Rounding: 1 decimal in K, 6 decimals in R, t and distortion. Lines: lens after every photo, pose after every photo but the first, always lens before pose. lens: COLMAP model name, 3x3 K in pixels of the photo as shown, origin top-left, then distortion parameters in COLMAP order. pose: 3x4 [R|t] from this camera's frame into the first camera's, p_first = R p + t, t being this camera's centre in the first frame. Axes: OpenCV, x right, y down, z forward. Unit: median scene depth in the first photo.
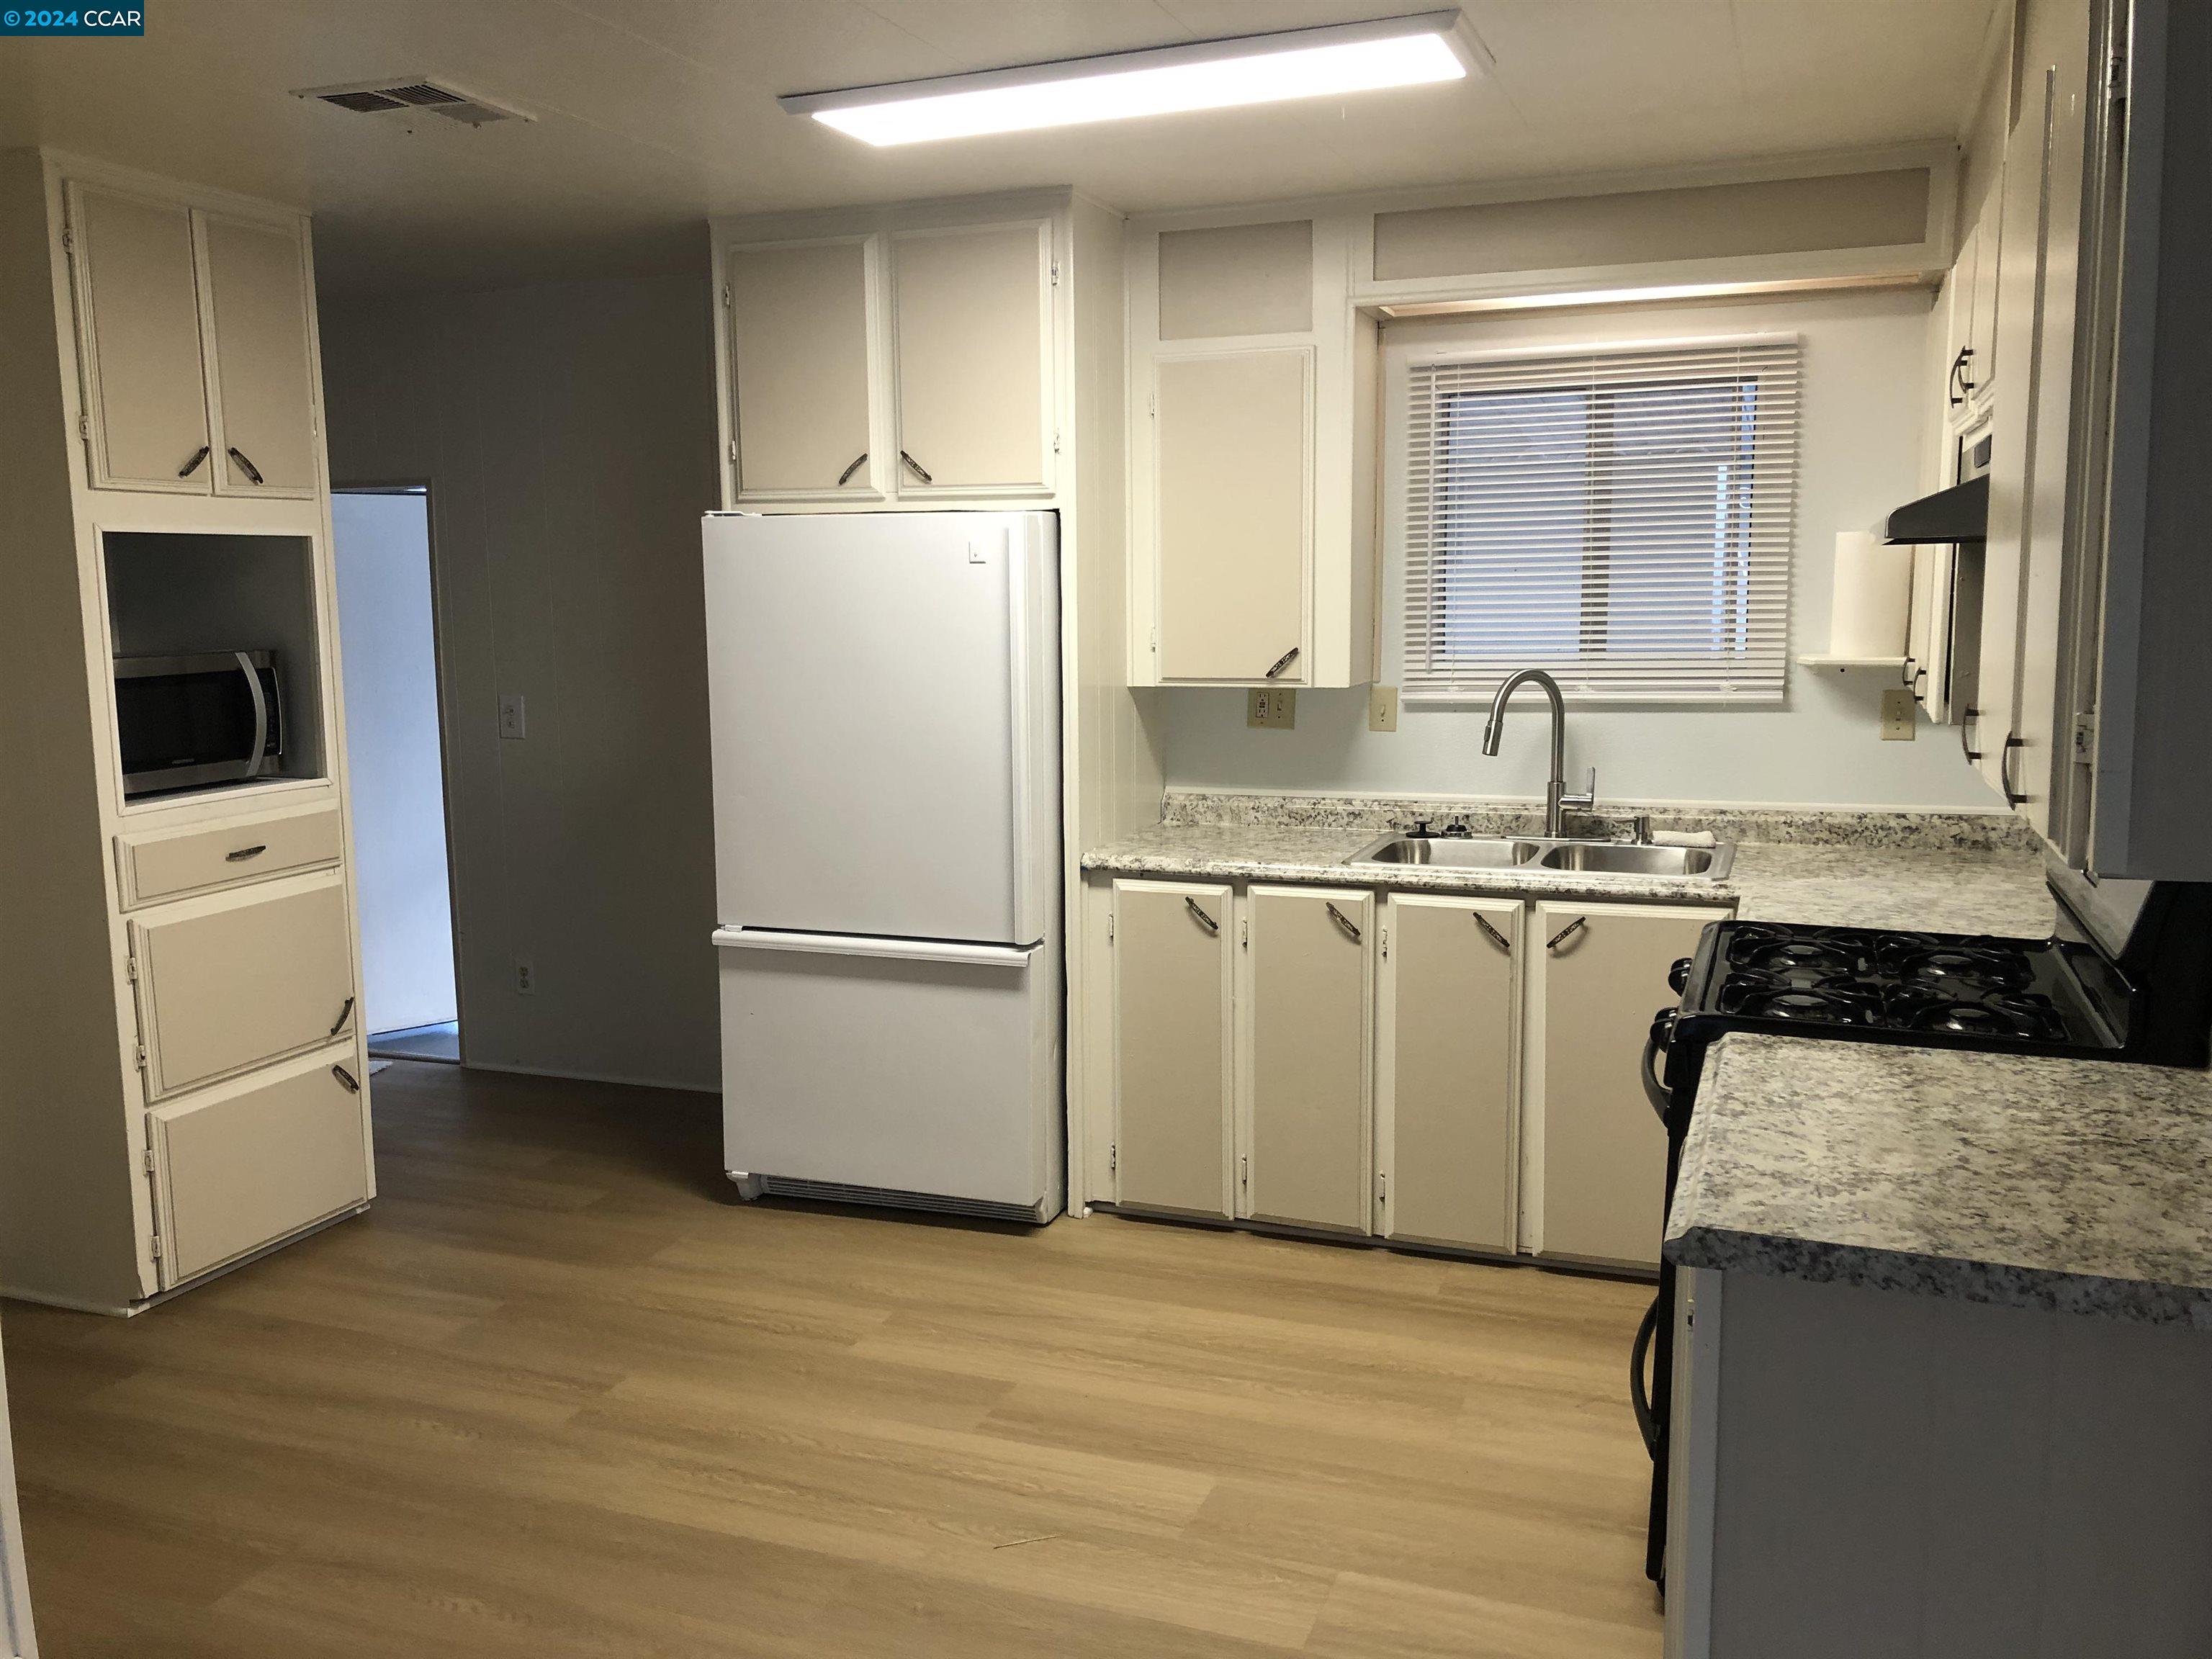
lens RADIAL K [[1791.0, 0, 1097.3], [0, 1791.0, 818.4], [0, 0, 1]] dist [0.032726, -0.057028]
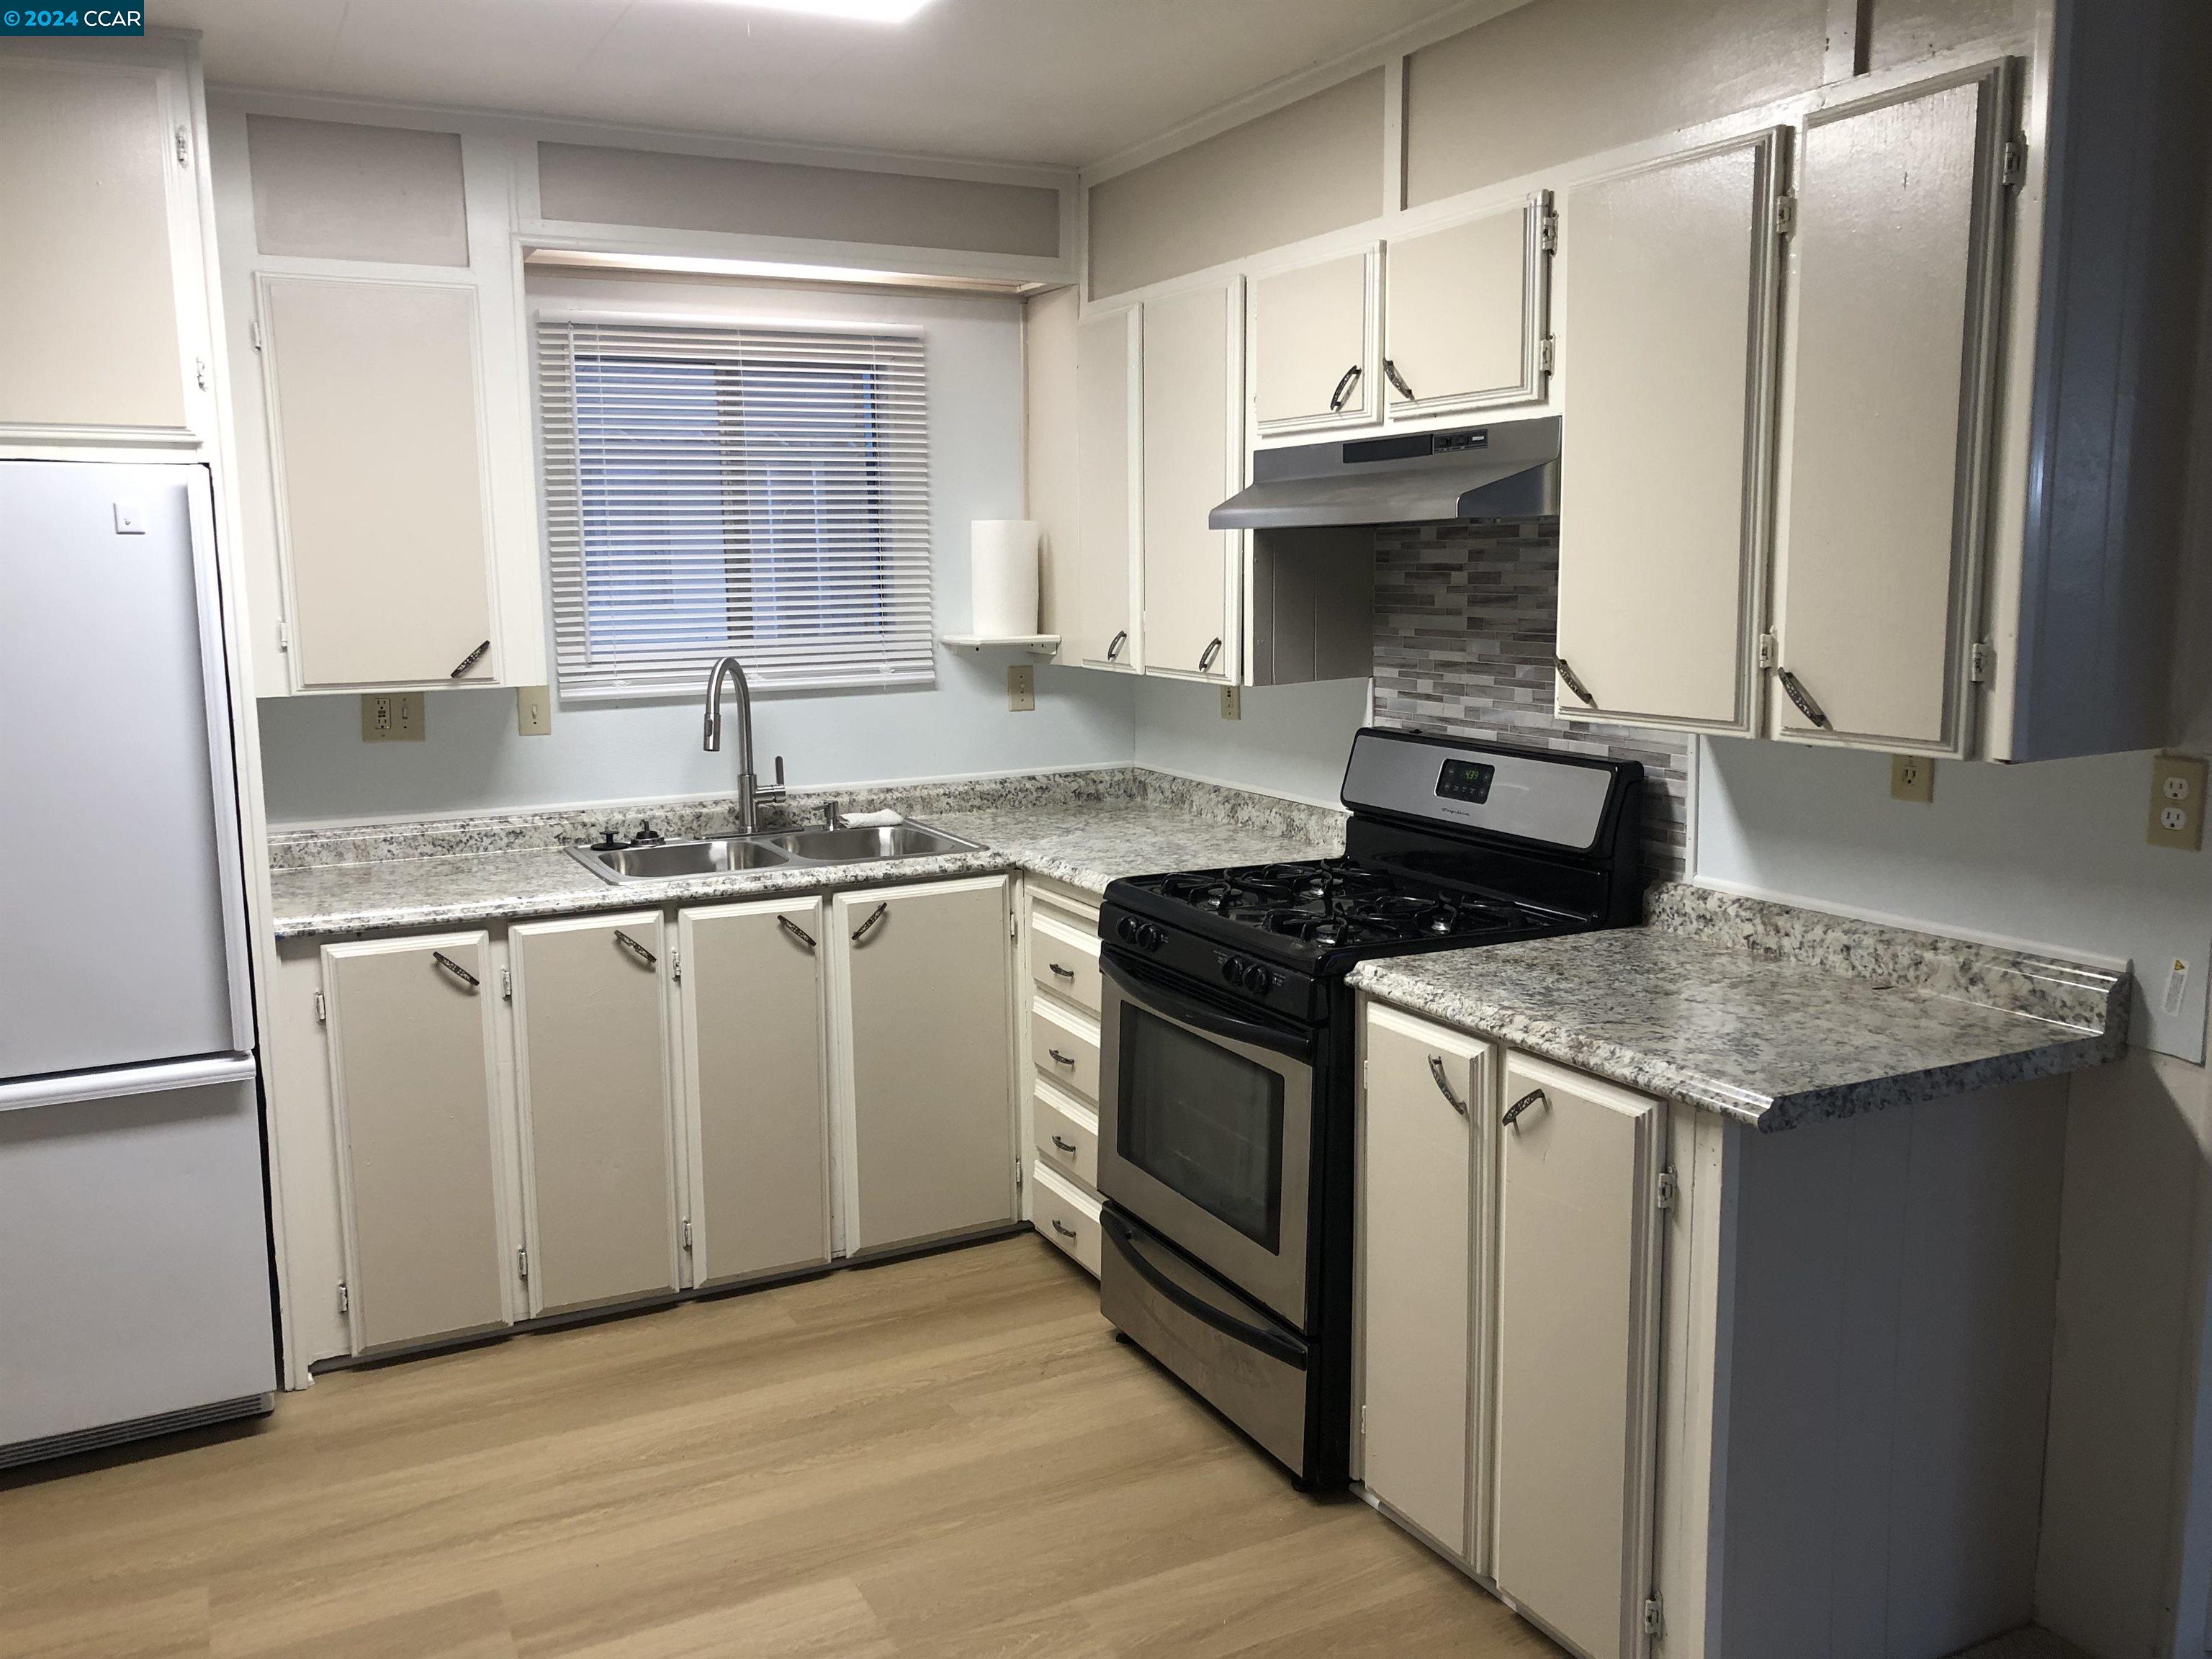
lens RADIAL K [[1791.0, 0, 1108.7], [0, 1791.0, 836.0], [0, 0, 1]] dist [0.032726, -0.057028]
pose [[0.660416, -0.109596, 0.742859, -0.346123], [0.101435, 0.993245, 0.056358, -0.023058], [-0.744017, 0.038132, 0.667072, 0.226752]]
